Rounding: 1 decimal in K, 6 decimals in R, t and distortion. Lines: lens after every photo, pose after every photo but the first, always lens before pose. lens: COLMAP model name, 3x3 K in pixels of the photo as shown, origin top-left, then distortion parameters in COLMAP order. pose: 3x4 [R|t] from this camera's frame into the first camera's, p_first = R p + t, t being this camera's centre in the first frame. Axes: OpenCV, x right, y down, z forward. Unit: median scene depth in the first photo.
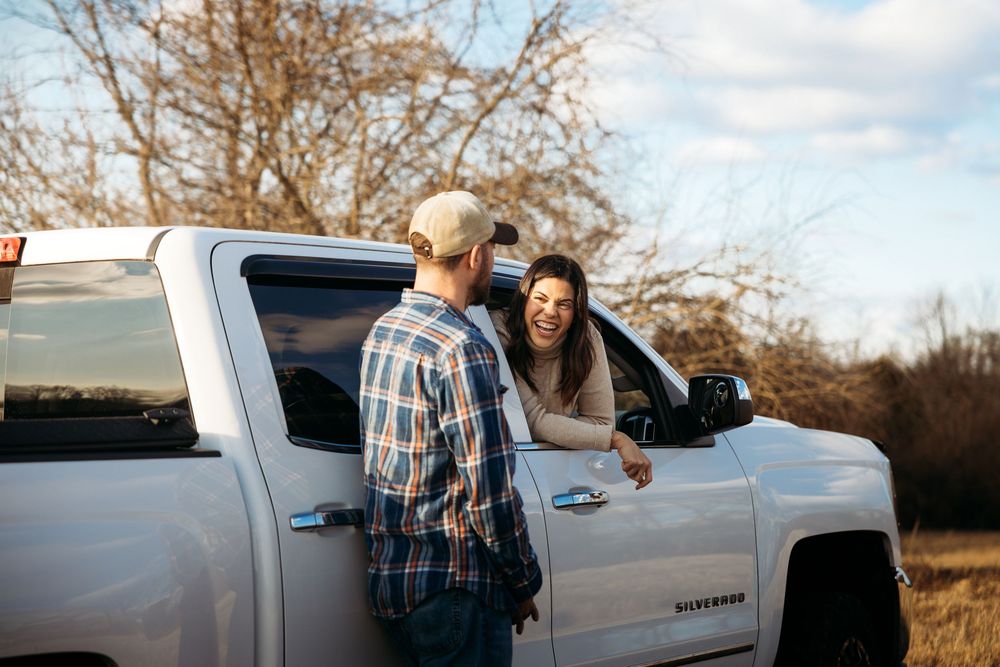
lens RADIAL K [[2011.2, 0, 501.3], [0, 2011.2, 334.1], [0, 0, 1]] dist [0.151285, 0.000000]
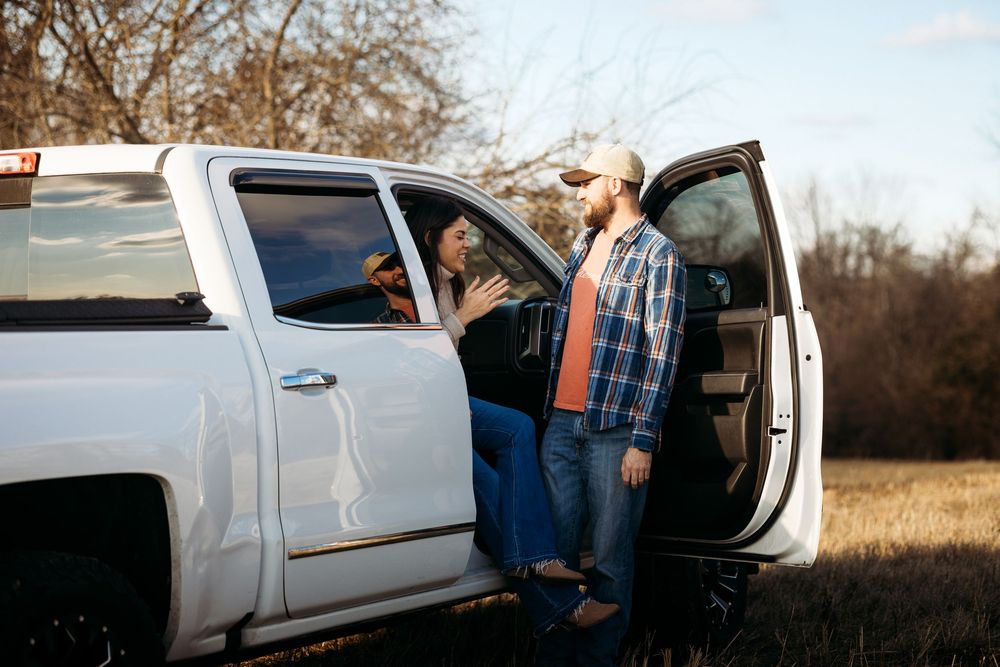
lens RADIAL K [[2480.3, 0, 499.8], [0, 2480.3, 332.5], [0, 0, 1]] dist [0.037890, 0.000000]
pose [[0.996116, -0.009060, 0.087583, -0.022320], [0.005504, 0.999154, 0.040762, 0.000027], [-0.087878, -0.040121, 0.995323, -0.117813]]
